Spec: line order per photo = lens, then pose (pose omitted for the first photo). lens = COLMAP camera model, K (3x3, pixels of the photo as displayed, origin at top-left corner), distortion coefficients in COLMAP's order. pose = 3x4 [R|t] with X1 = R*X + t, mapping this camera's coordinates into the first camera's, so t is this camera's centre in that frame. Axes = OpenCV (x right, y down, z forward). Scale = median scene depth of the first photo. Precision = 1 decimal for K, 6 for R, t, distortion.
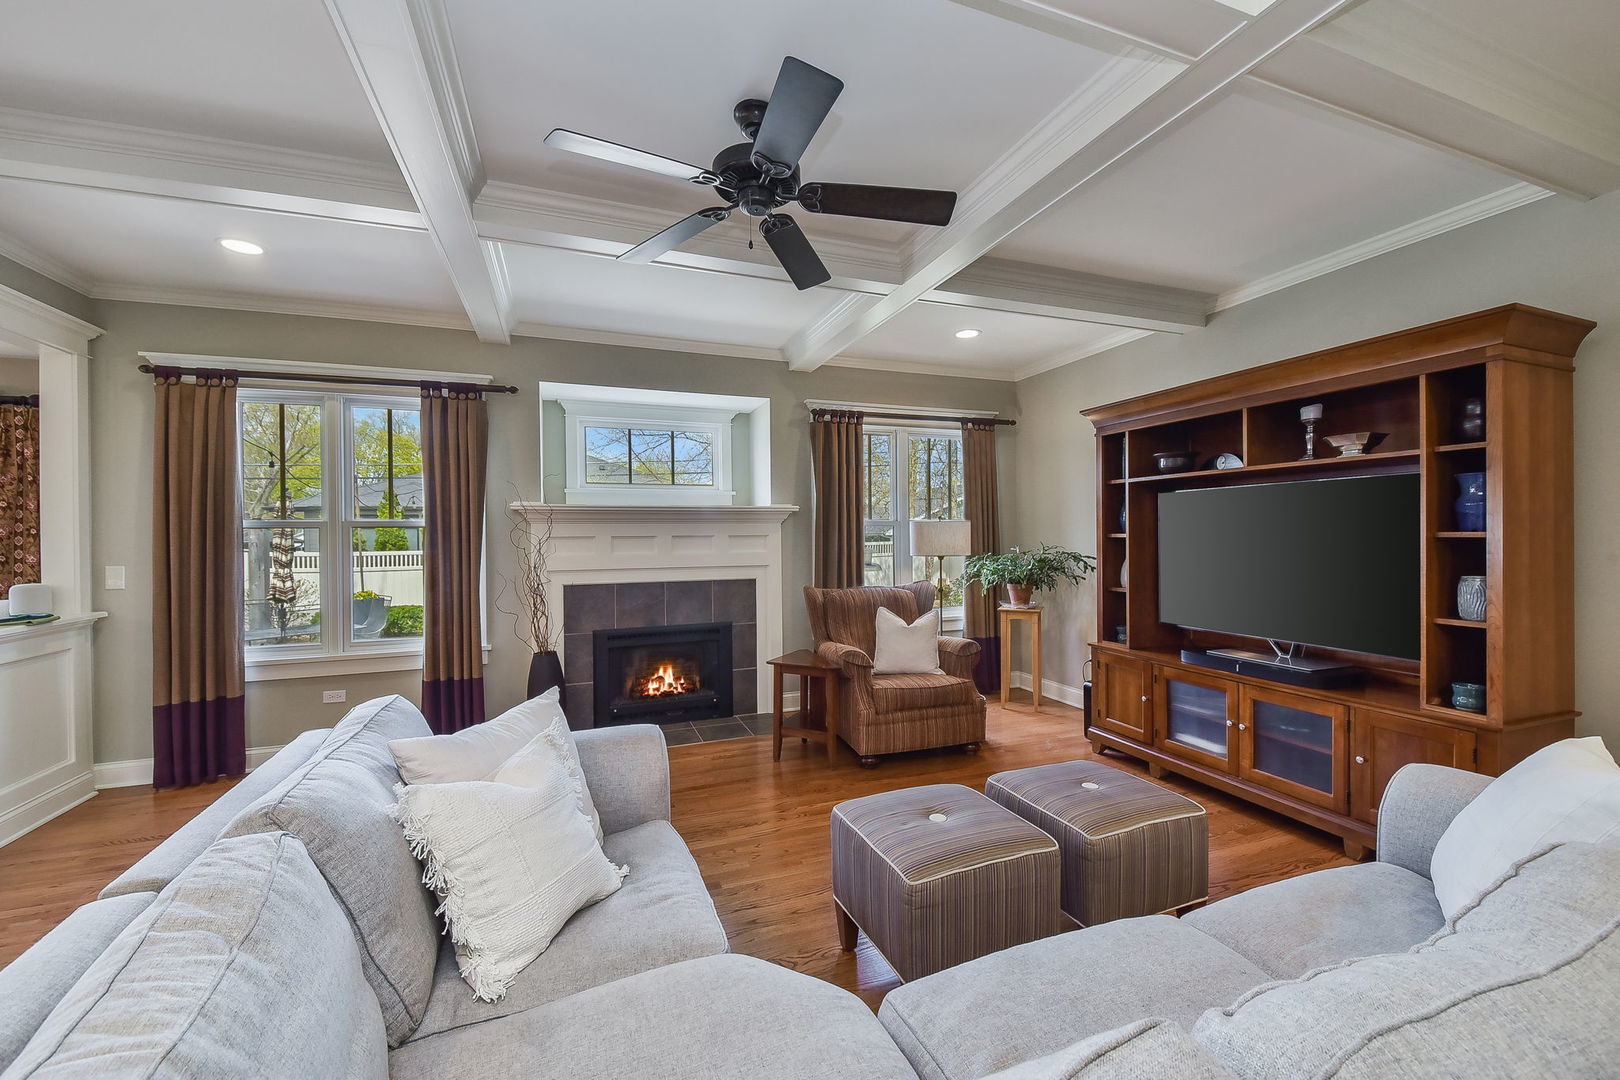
lens RADIAL K [[633.2, 0, 806.1], [0, 633.2, 538.3], [0, 0, 1]] dist [0.007612, -0.004210]
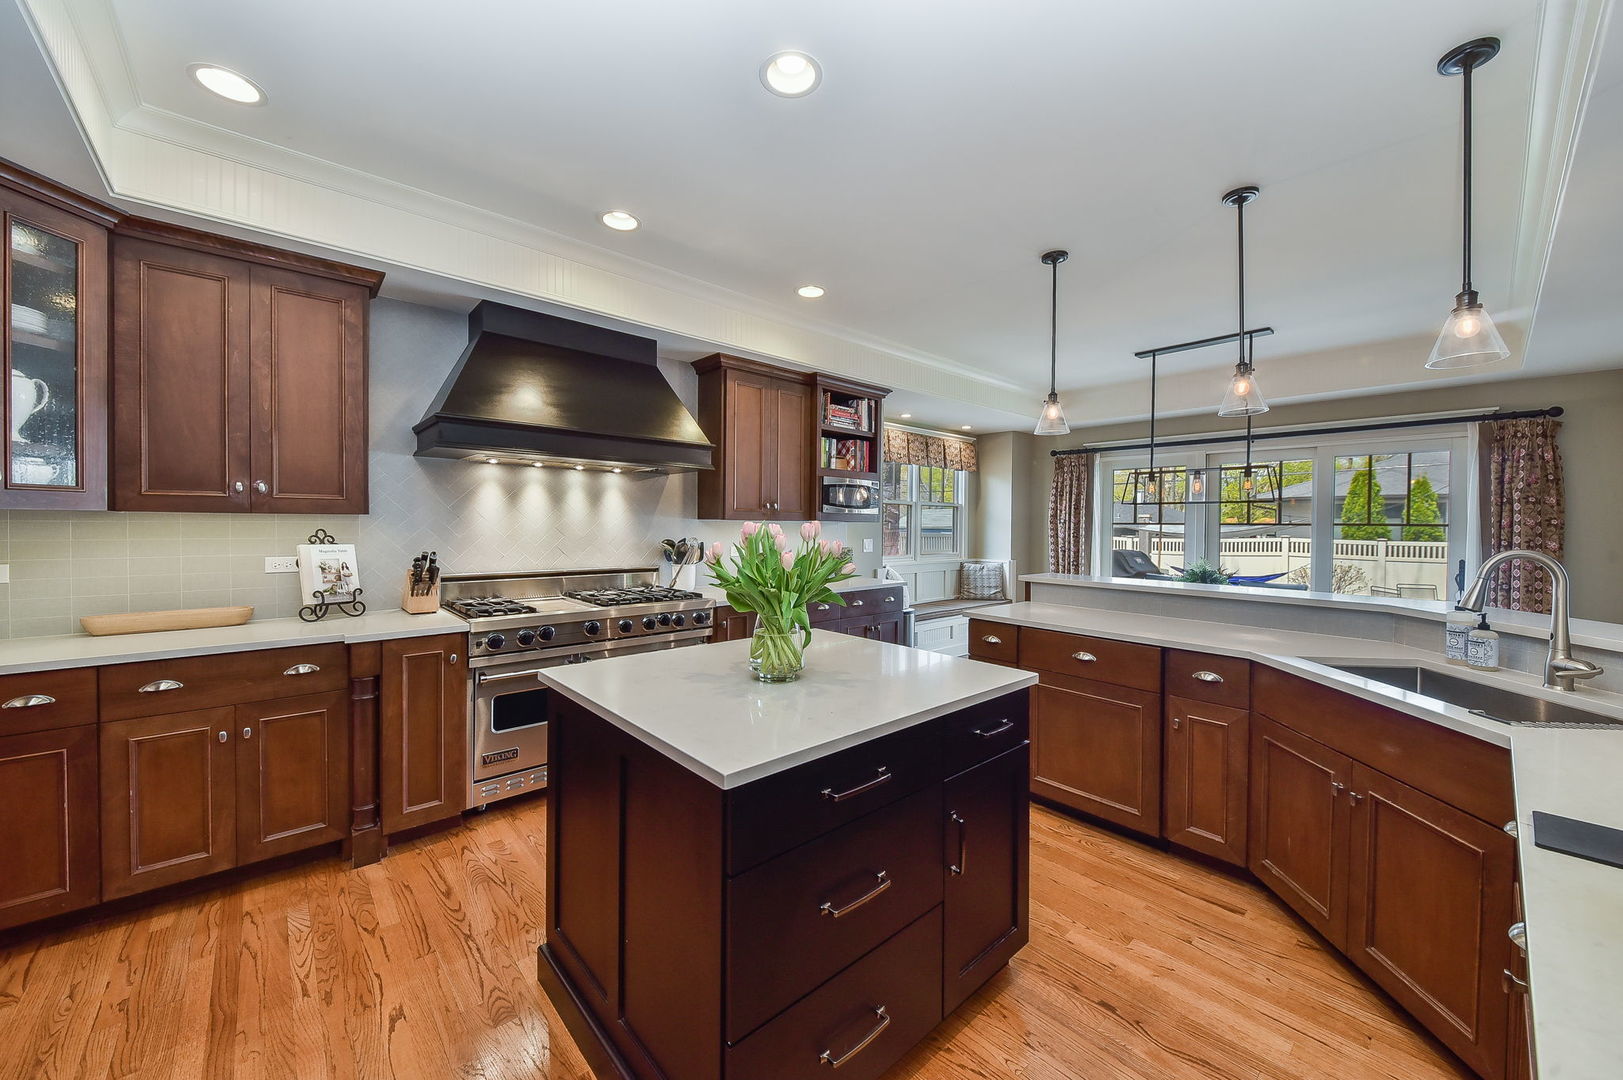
lens RADIAL K [[591.7, 0, 818.2], [0, 591.7, 530.6], [0, 0, 1]] dist [0.014490, -0.001225]
pose [[0.372810, 0.022652, -0.927631, -0.571162], [-0.015085, 0.999718, 0.018349, 0.004868], [0.927785, 0.007153, 0.373046, -0.588037]]
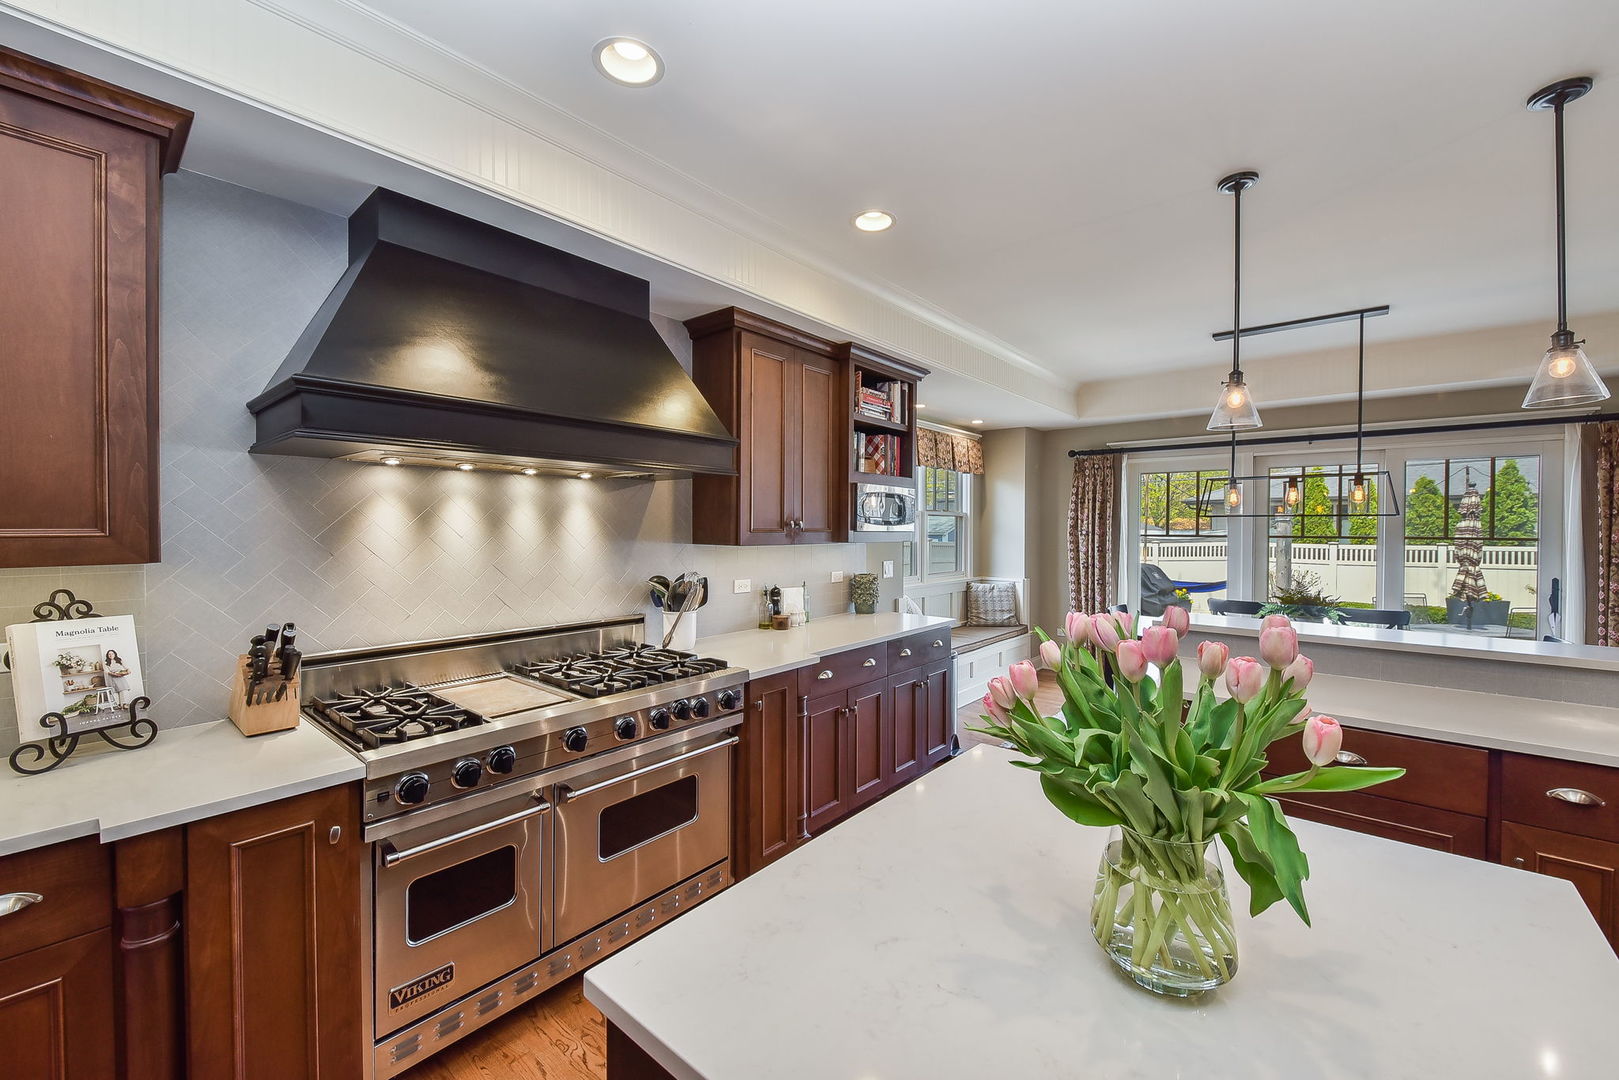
lens RADIAL K [[632.8, 0, 810.6], [0, 632.8, 532.2], [0, 0, 1]] dist [0.007612, -0.004210]
pose [[0.486459, 0.018292, -0.873512, -0.830254], [-0.009269, 0.999833, 0.015775, -0.018656], [0.873654, 0.000422, 0.486547, -0.644607]]
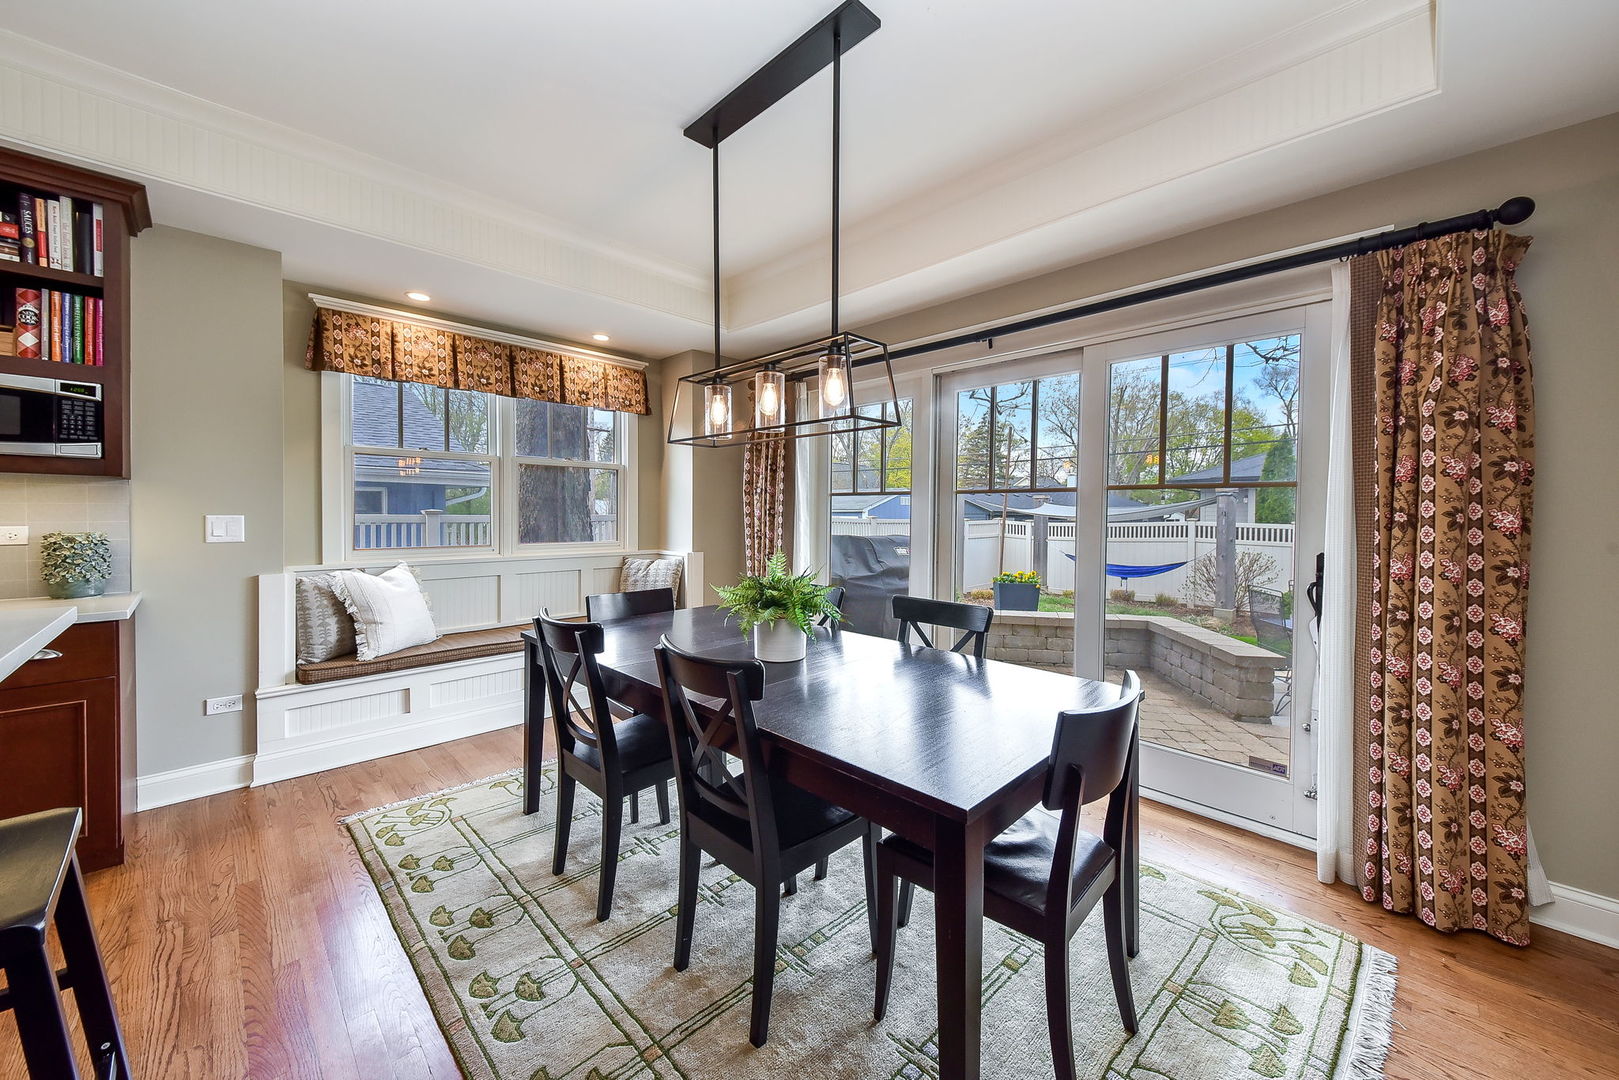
lens RADIAL K [[590.3, 0, 802.8], [0, 590.3, 519.9], [0, 0, 1]] dist [0.014490, -0.001225]
pose [[0.419779, 0.026870, -0.907228, -0.851128], [-0.014985, 0.999631, 0.022673, 0.024482], [0.907502, 0.004078, 0.420027, 0.236961]]
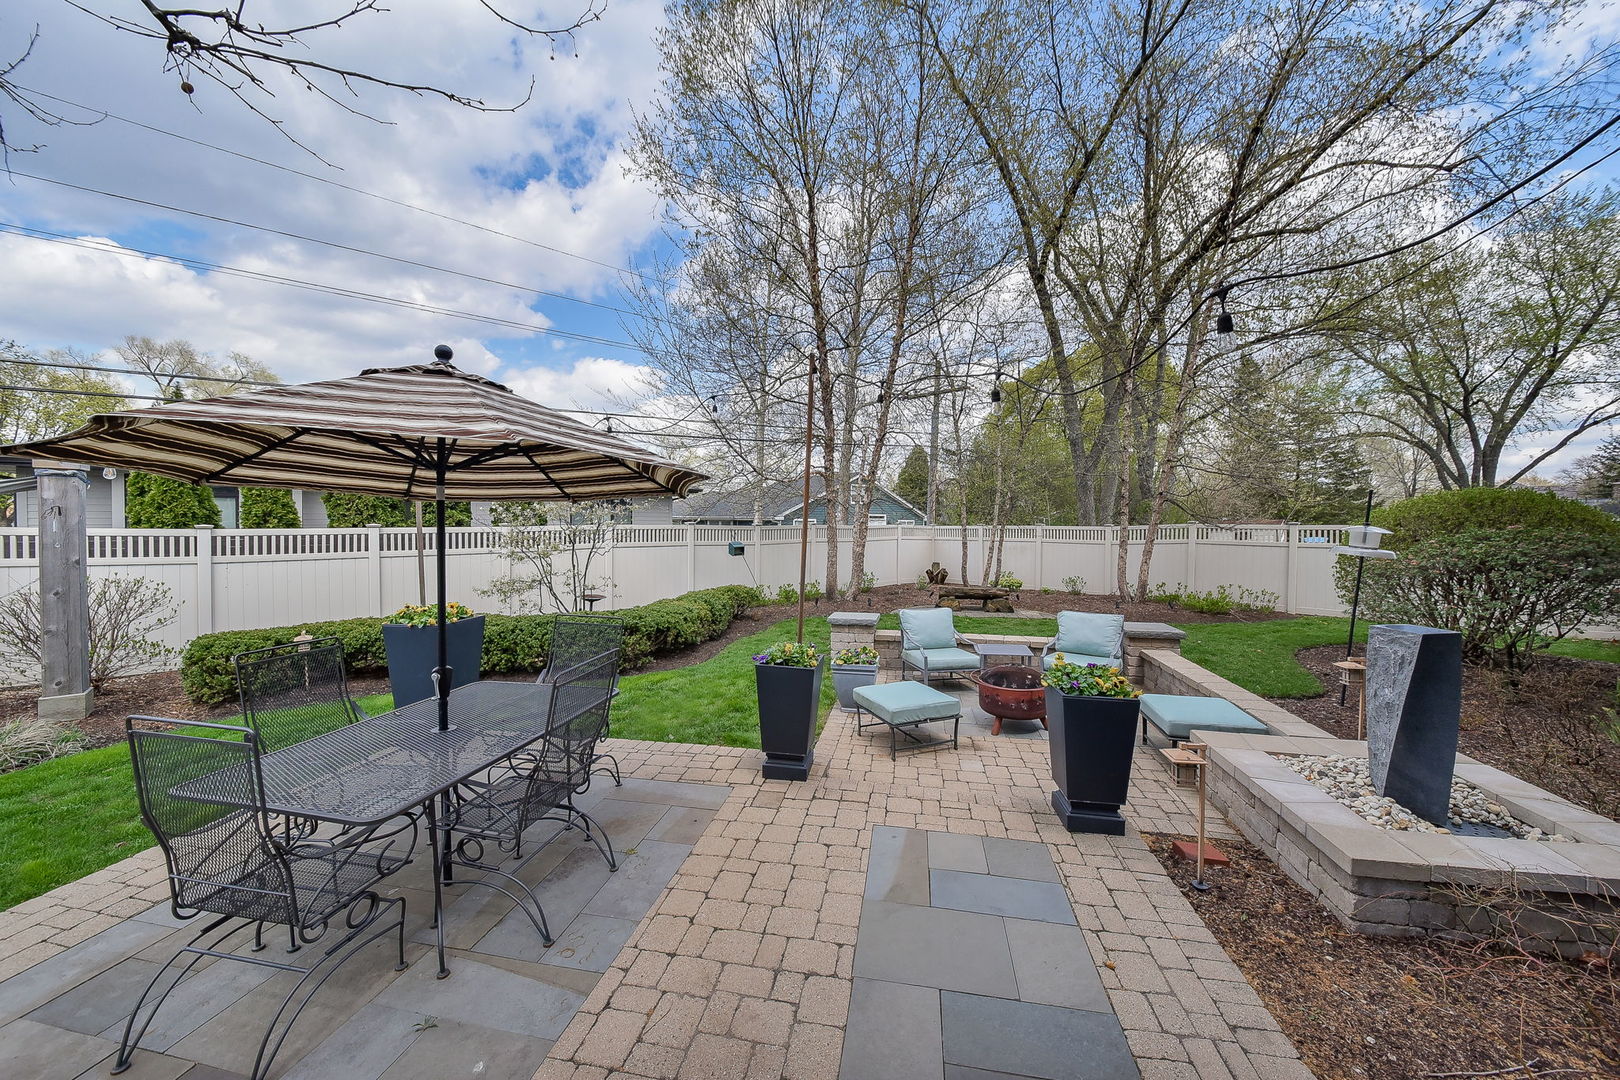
lens RADIAL K [[633.2, 0, 806.1], [0, 633.2, 535.0], [0, 0, 1]] dist [0.007612, -0.004210]
pose [[0.519337, 0.003576, 0.854562, -3.120184], [-0.016797, 0.999841, 0.006024, 0.050638], [-0.854404, -0.017482, 0.519314, 0.868811]]
